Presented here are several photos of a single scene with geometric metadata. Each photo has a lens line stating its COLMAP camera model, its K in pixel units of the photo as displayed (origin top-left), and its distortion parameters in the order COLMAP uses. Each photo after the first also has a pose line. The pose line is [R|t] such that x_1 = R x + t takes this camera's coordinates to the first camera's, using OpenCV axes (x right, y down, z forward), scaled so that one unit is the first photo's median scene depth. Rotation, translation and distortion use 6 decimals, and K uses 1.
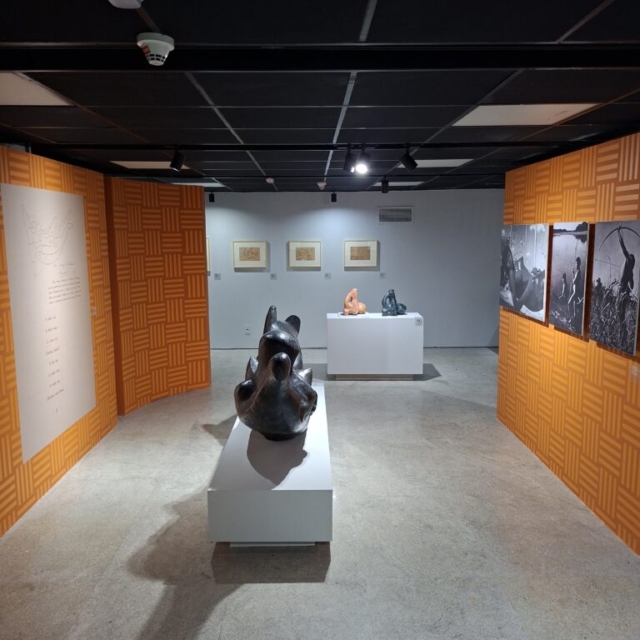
lens RADIAL K [[593.5, 0, 318.0], [0, 593.5, 318.9], [0, 0, 1]] dist [0.079376, 0.000000]
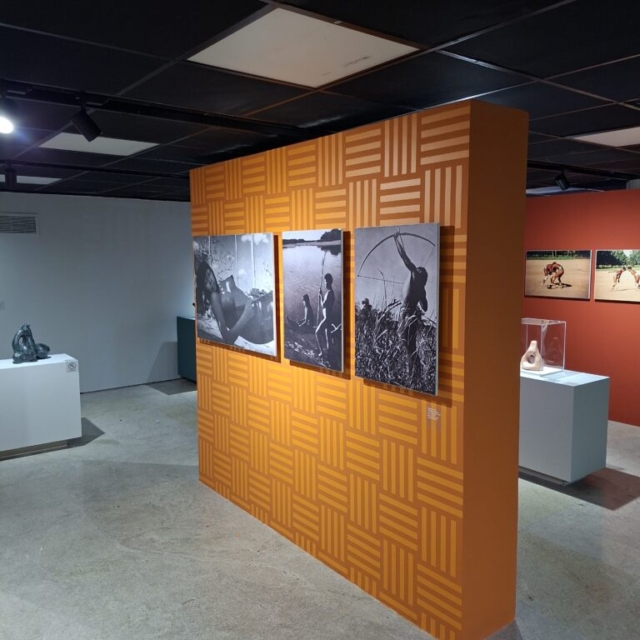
lens RADIAL K [[593.5, 0, 318.5], [0, 593.5, 316.2], [0, 0, 1]] dist [0.079376, 0.000000]
pose [[0.801651, -0.056793, 0.595089, -0.041019], [0.082960, 0.996414, -0.016663, -0.031972], [-0.592008, 0.062726, 0.803487, 0.358014]]
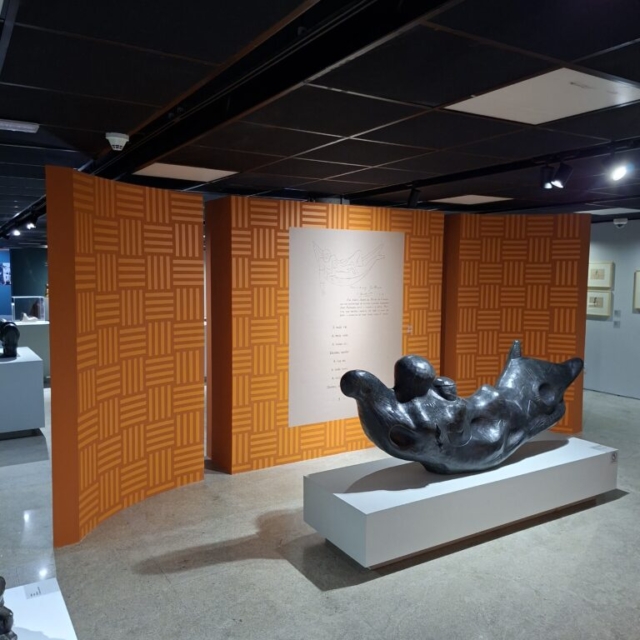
lens RADIAL K [[593.5, 0, 318.9], [0, 593.5, 304.5], [0, 0, 1]] dist [0.079376, 0.000000]
pose [[0.528511, 0.059038, -0.846871, 0.619354], [-0.132745, 0.991055, -0.013754, -0.025803], [0.838483, 0.119687, 0.531621, 0.279746]]
